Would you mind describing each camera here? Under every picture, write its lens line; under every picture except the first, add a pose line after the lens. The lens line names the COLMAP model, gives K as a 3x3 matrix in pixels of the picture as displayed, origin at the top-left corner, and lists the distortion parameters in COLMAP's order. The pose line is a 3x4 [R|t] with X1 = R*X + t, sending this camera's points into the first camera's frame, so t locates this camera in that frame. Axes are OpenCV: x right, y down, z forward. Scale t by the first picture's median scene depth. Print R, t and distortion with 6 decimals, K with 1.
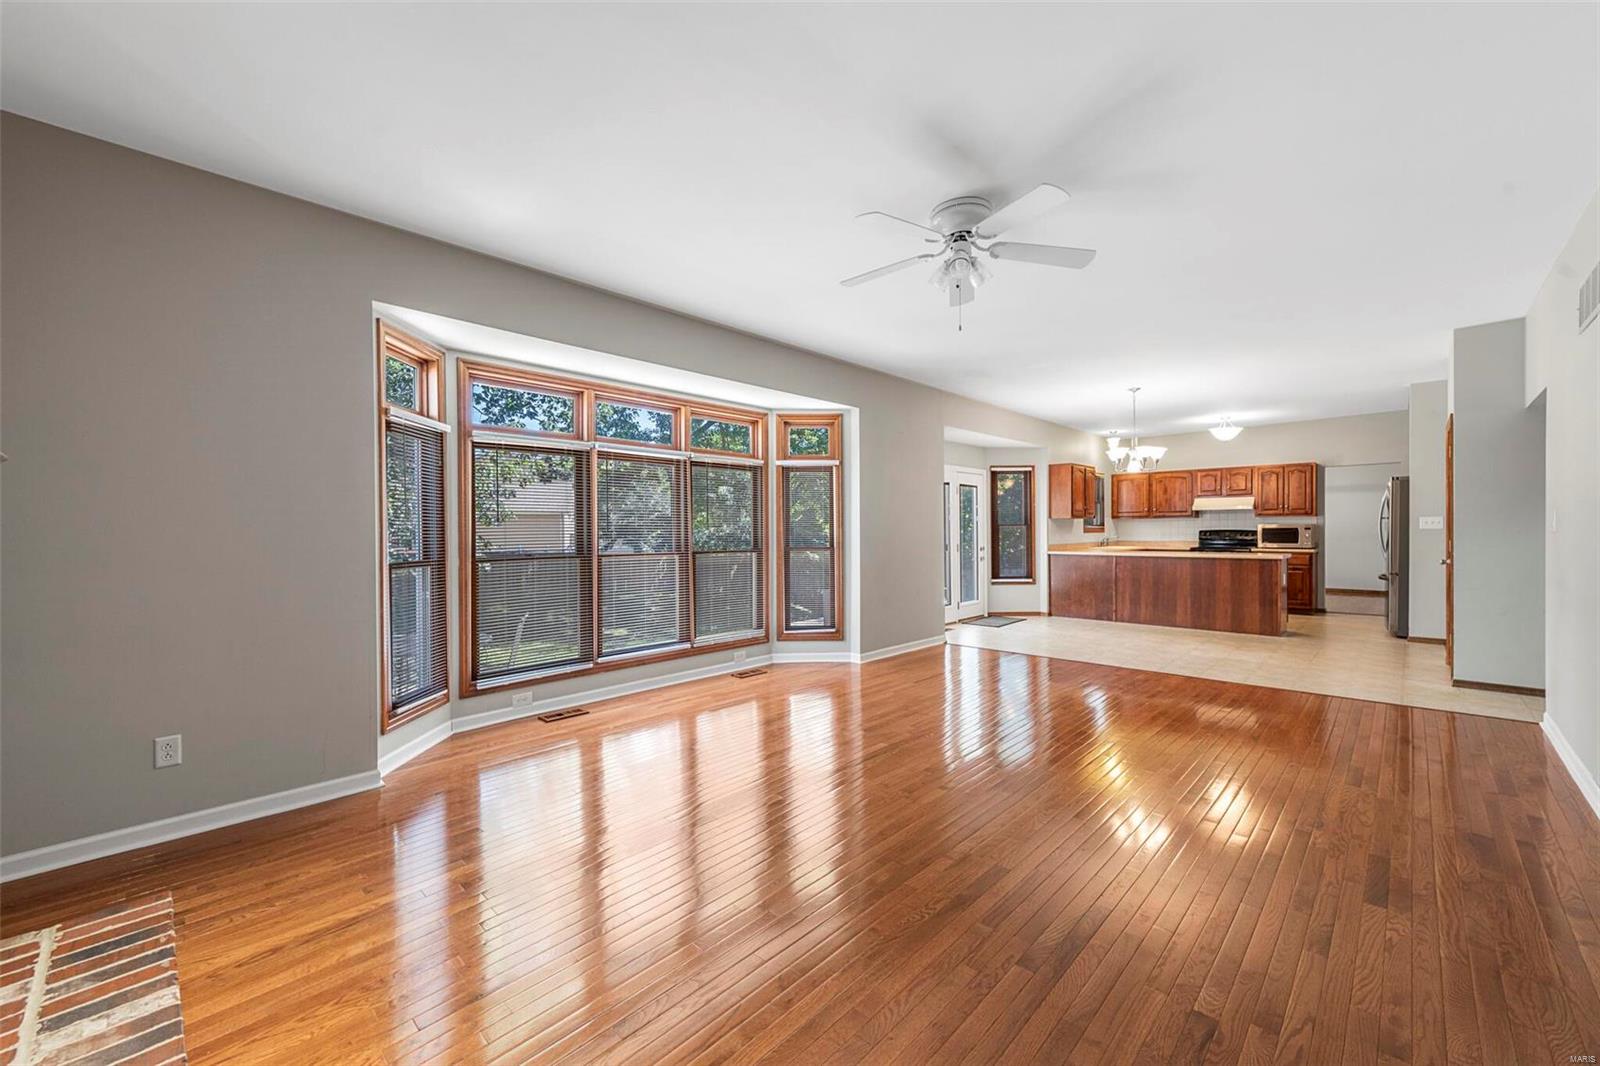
lens RADIAL K [[634.4, 0, 798.1], [0, 634.4, 535.1], [0, 0, 1]] dist [0.022356, -0.006603]
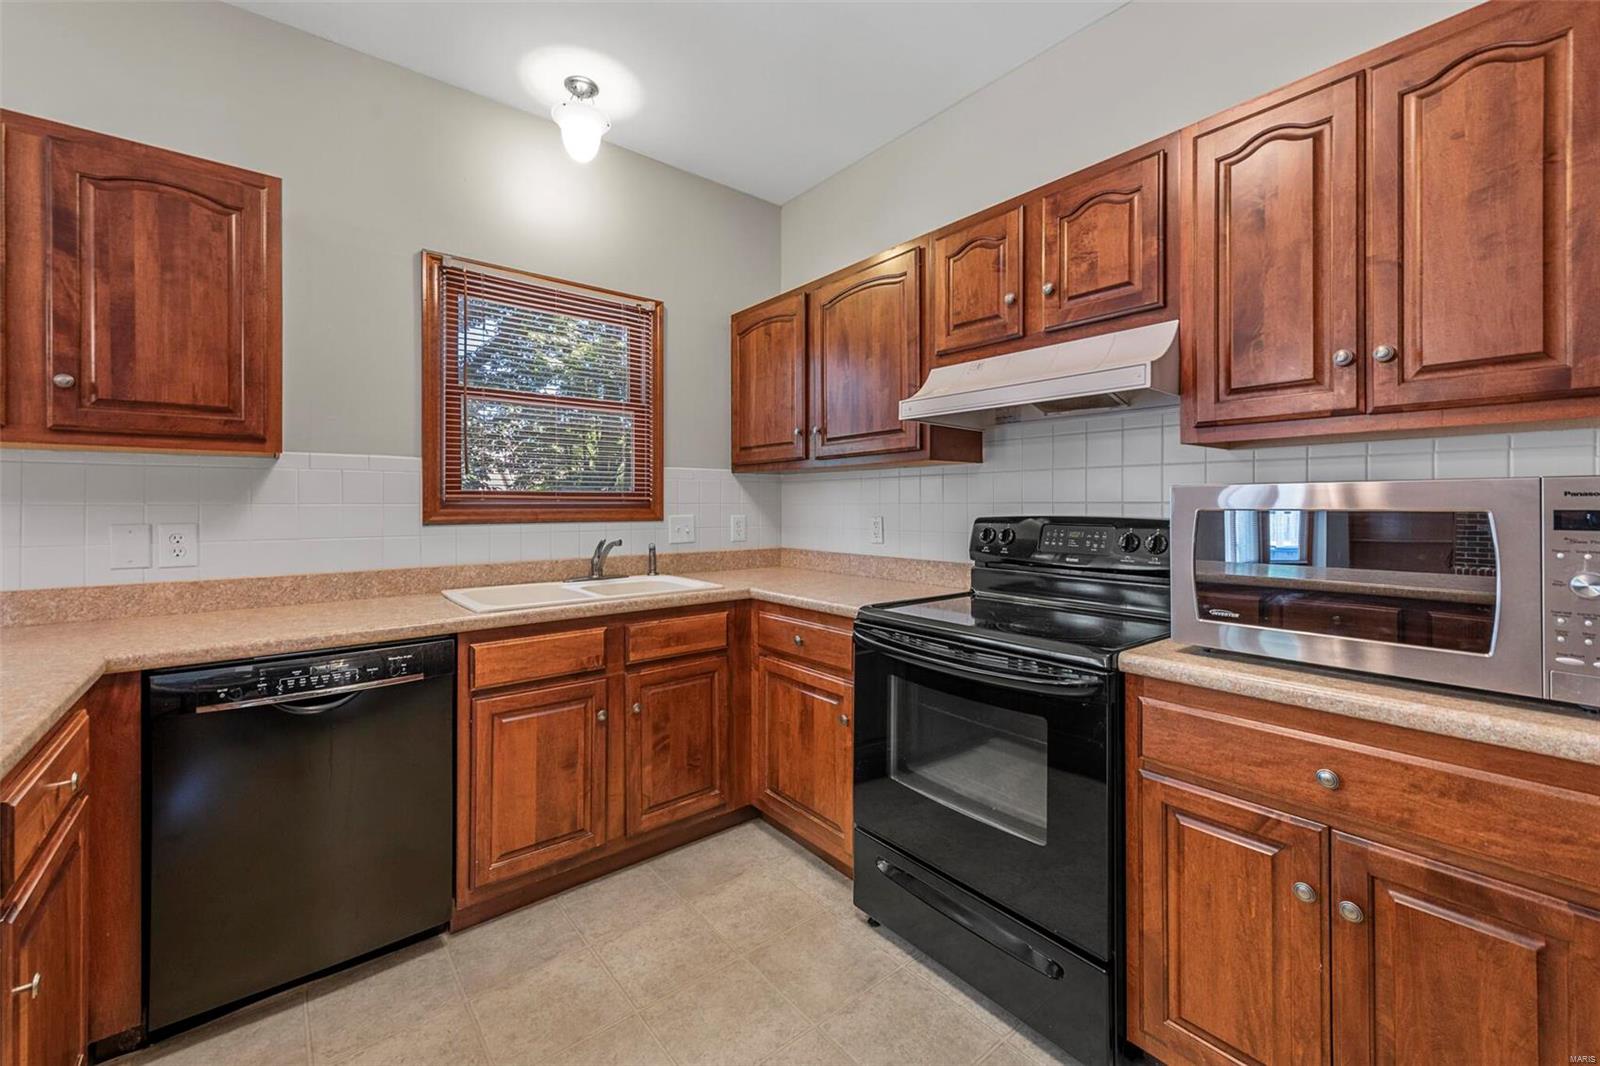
lens RADIAL K [[644.4, 0, 795.2], [0, 644.4, 503.1], [0, 0, 1]] dist [0.005923, -0.000571]
pose [[0.992190, 0.005041, -0.124636, 0.661060], [-0.006319, 0.999931, -0.009854, -0.010767], [0.124578, 0.010565, 0.992154, 0.856162]]
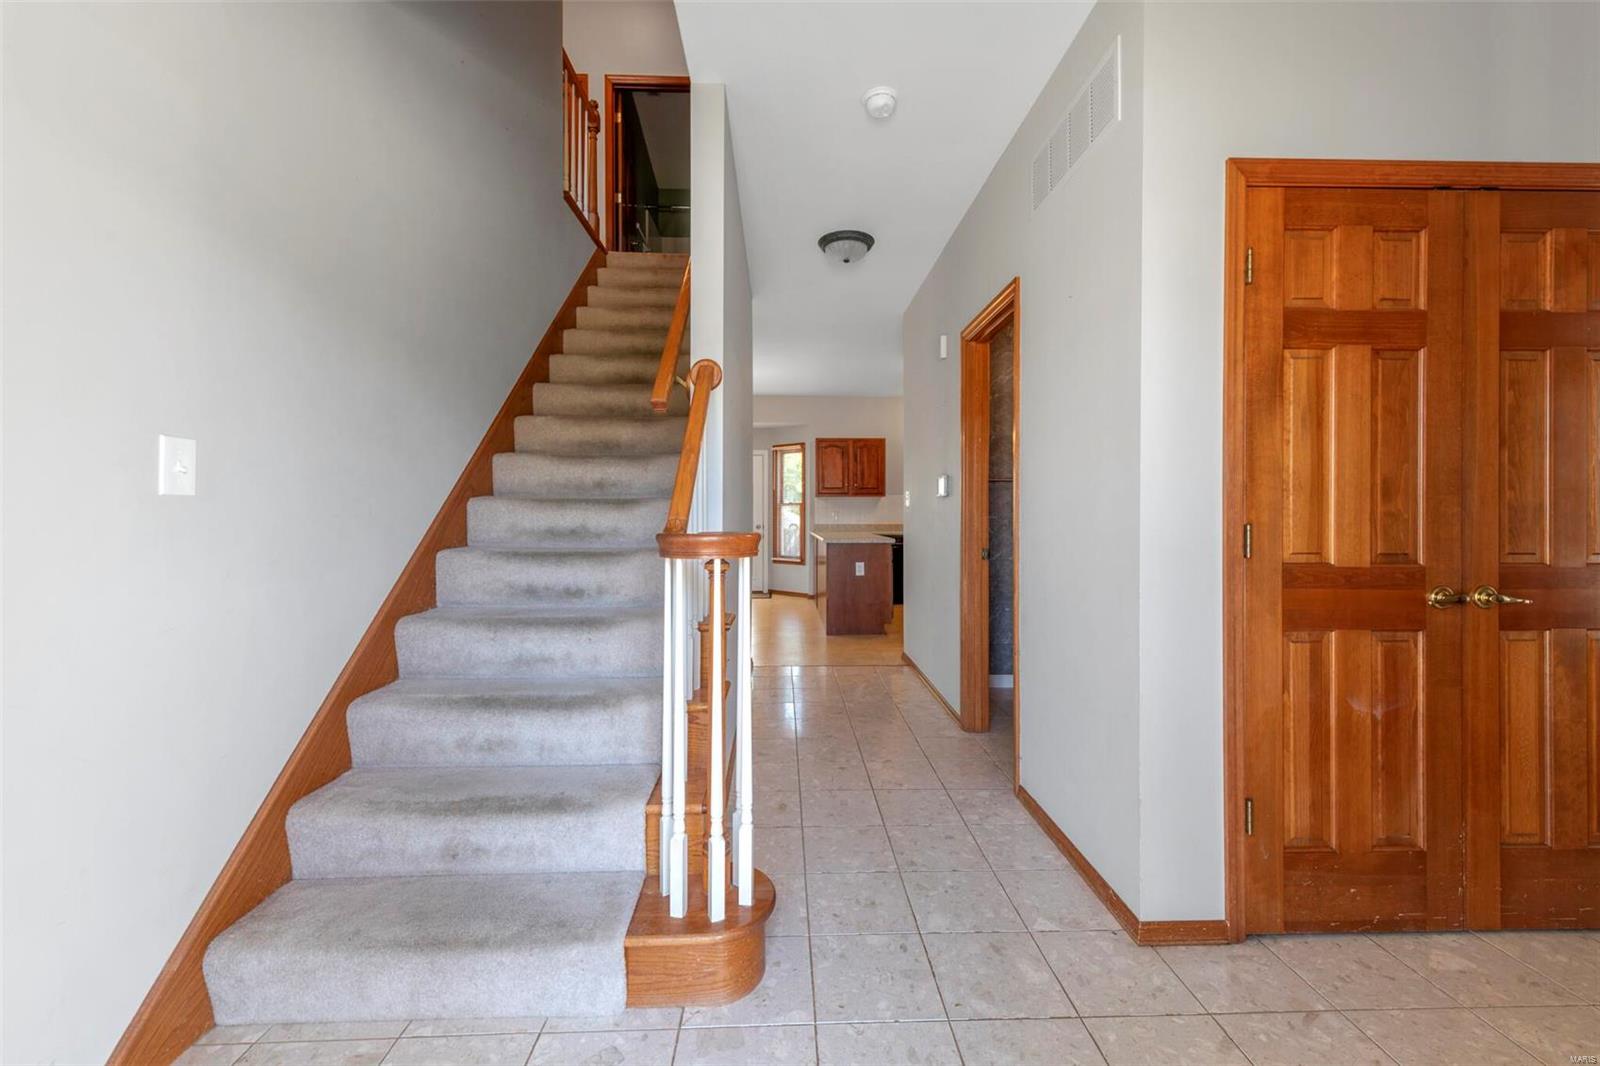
lens RADIAL K [[652.1, 0, 808.6], [0, 652.1, 512.9], [0, 0, 1]] dist [0.012744, -0.000597]
pose [[0.719927, 0.004468, -0.694036, 1.052218], [-0.012017, 0.999910, -0.006027, 0.003586], [0.693946, 0.012679, 0.719915, 0.279822]]
